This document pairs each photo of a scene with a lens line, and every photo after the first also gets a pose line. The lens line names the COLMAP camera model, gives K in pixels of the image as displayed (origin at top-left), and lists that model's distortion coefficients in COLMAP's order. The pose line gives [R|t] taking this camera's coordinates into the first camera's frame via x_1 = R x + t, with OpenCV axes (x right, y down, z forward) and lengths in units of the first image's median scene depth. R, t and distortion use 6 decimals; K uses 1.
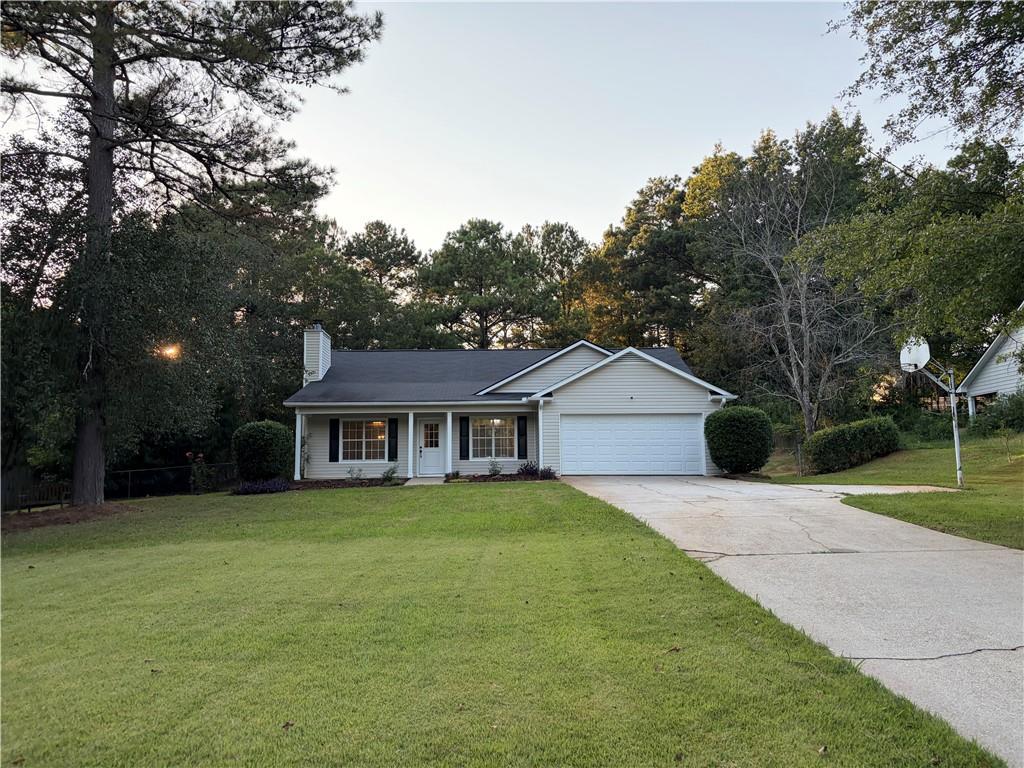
lens RADIAL K [[777.7, 0, 512.0], [0, 777.7, 384.0], [0, 0, 1]] dist [0.049179, -0.045910]
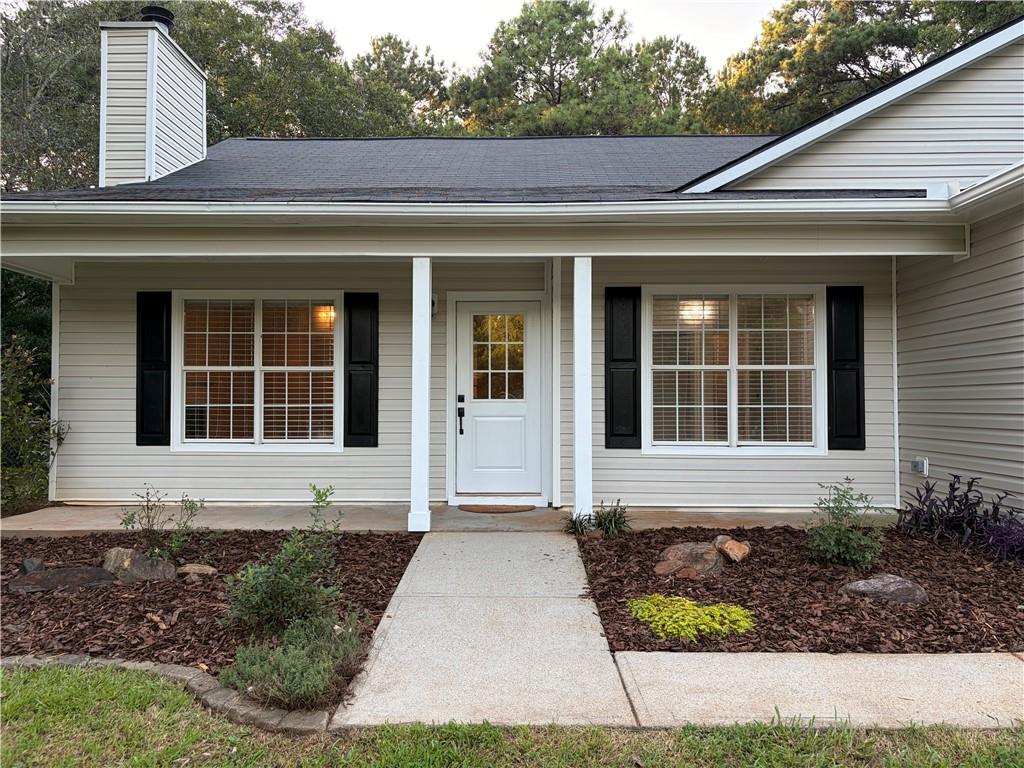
lens RADIAL K [[777.7, 0, 512.0], [0, 777.7, 384.0], [0, 0, 1]] dist [0.049179, -0.045910]
pose [[0.999141, 0.014903, -0.038679, -0.088488], [-0.011184, 0.995447, 0.094658, 0.049919], [0.039914, -0.094145, 0.994758, 0.726160]]
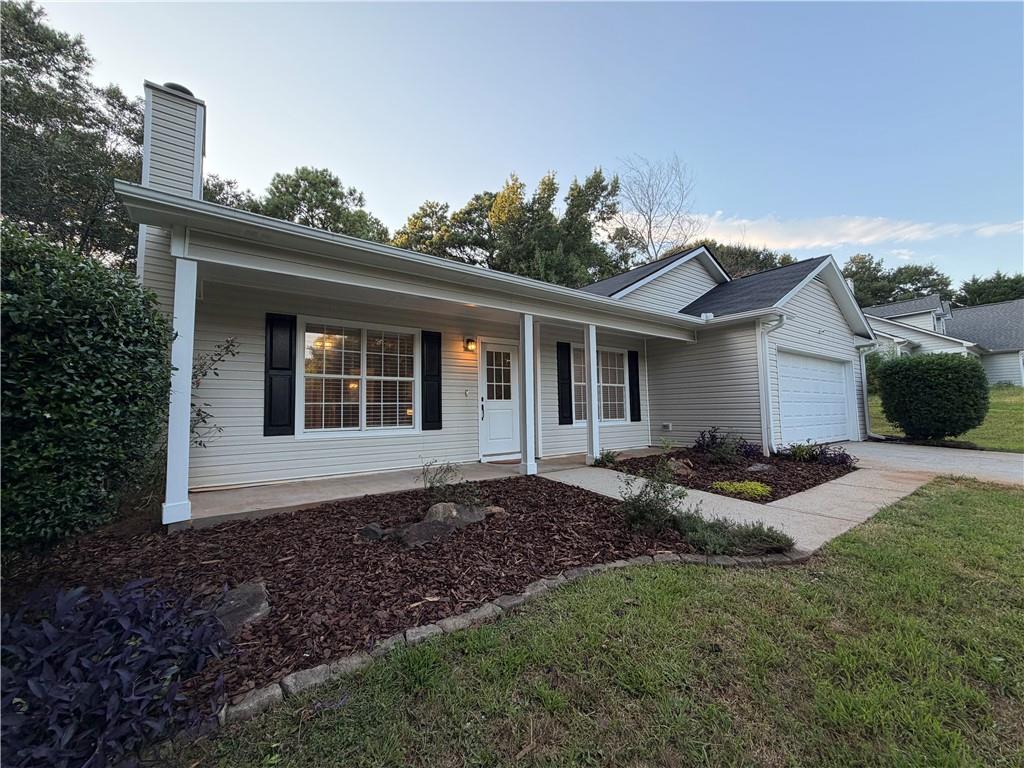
lens RADIAL K [[409.5, 0, 508.7], [0, 409.5, 385.0], [0, 0, 1]] dist [-0.000377, 0.000138]
pose [[0.815657, 0.038777, 0.577235, -0.250747], [-0.065299, 0.997546, 0.025258, 0.065816], [-0.574839, -0.058295, 0.816188, 0.790033]]
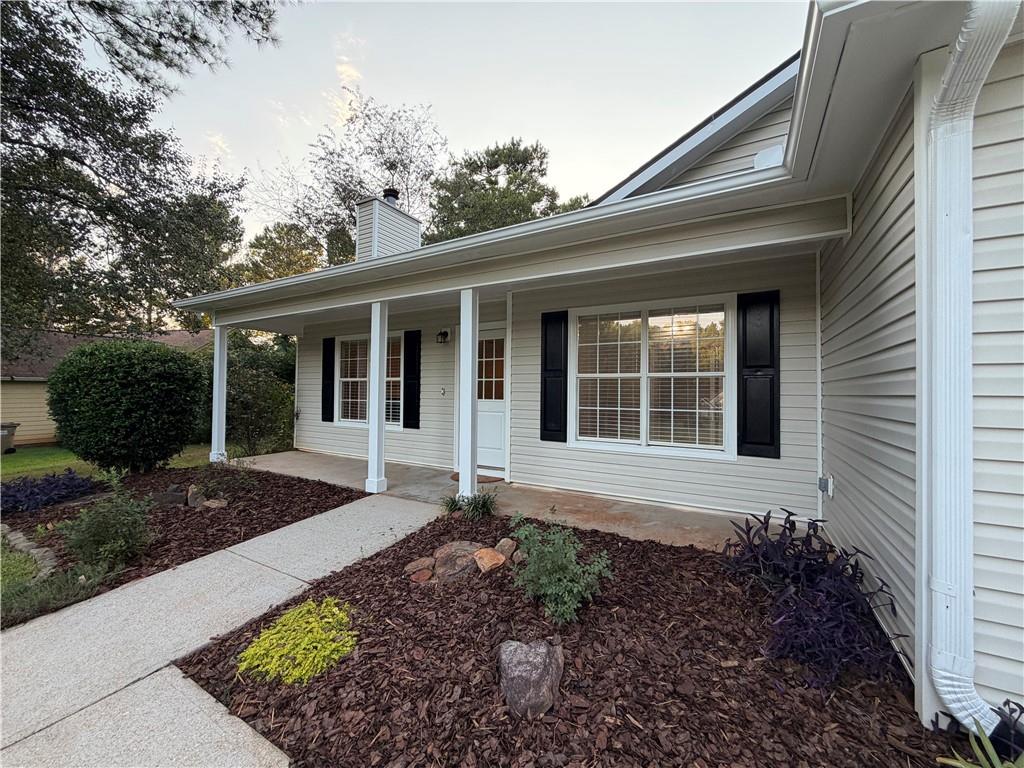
lens RADIAL K [[409.5, 0, 508.7], [0, 409.5, 385.0], [0, 0, 1]] dist [-0.000377, 0.000138]
pose [[0.853580, 0.012941, -0.520800, 0.013886], [0.040580, 0.995002, 0.091234, 0.056034], [0.519378, -0.099009, 0.848789, 0.834149]]
